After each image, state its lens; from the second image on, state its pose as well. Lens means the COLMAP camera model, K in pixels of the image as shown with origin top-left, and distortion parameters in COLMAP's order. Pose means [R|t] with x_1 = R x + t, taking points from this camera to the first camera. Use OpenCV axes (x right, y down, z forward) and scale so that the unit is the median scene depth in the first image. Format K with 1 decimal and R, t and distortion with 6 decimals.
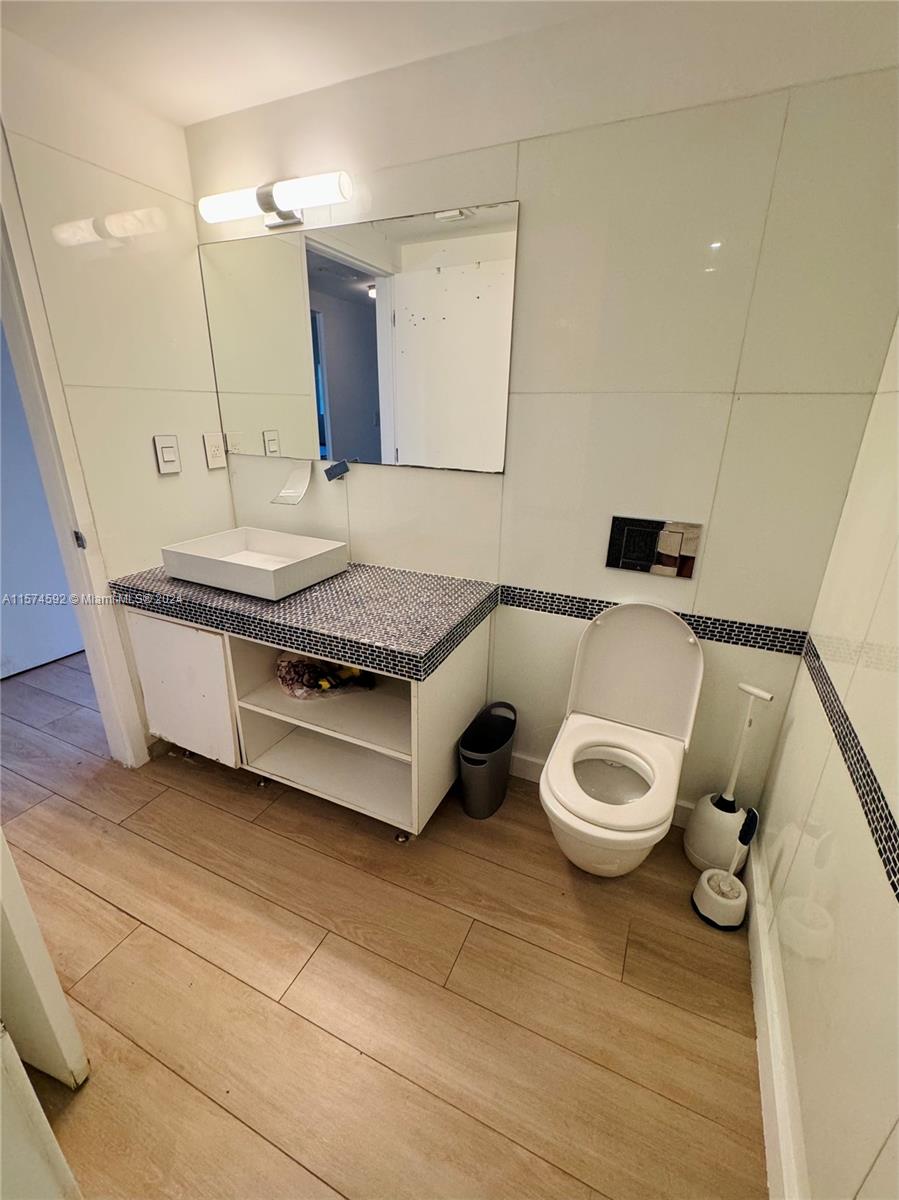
lens RADIAL K [[511.9, 0, 447.9], [0, 511.9, 603.5], [0, 0, 1]] dist [-0.001577, -0.000125]
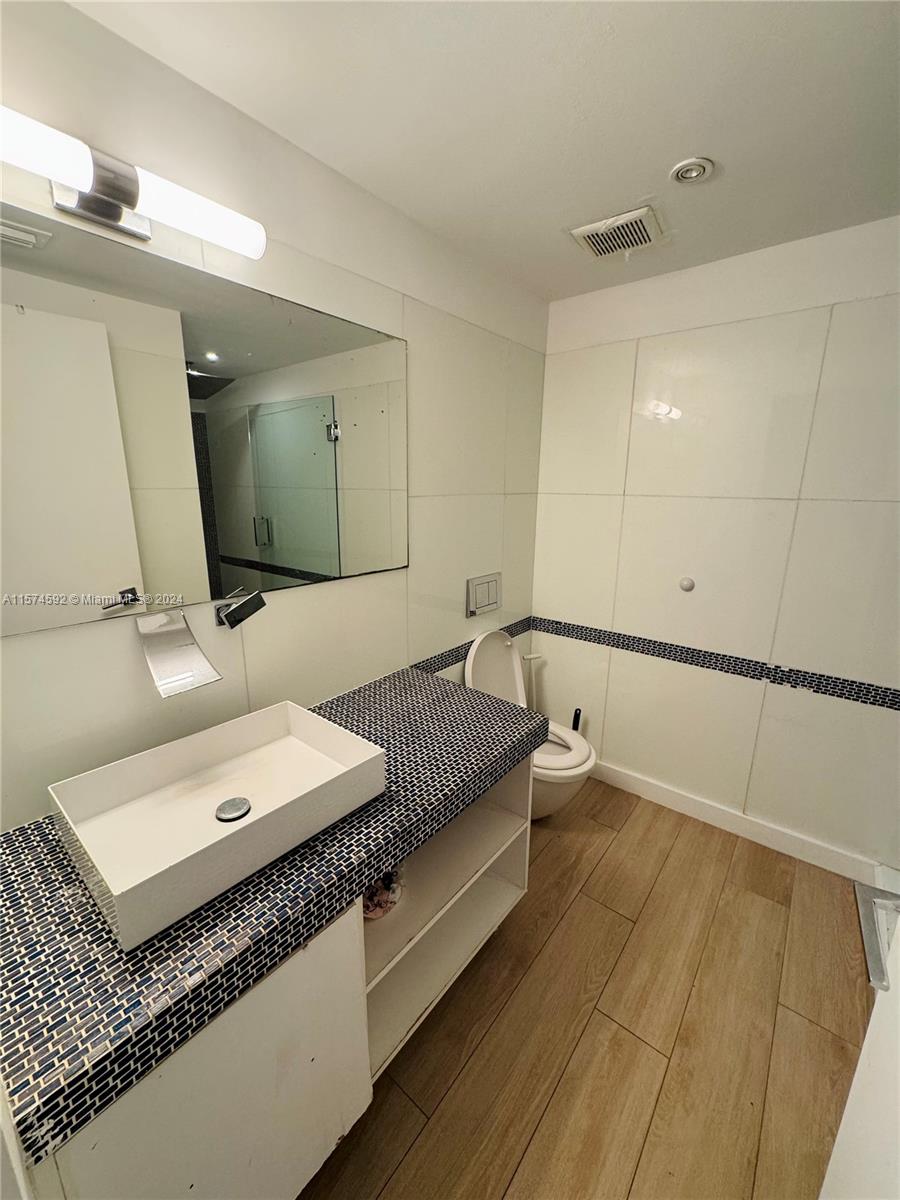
lens RADIAL K [[487.1, 0, 448.8], [0, 487.1, 599.0], [0, 0, 1]] dist [-0.000383, -0.000180]
pose [[0.231047, -0.243366, 0.942014, -0.932951], [0.327840, 0.931064, 0.160128, -0.352925], [-0.916045, 0.271833, 0.294905, 0.682072]]
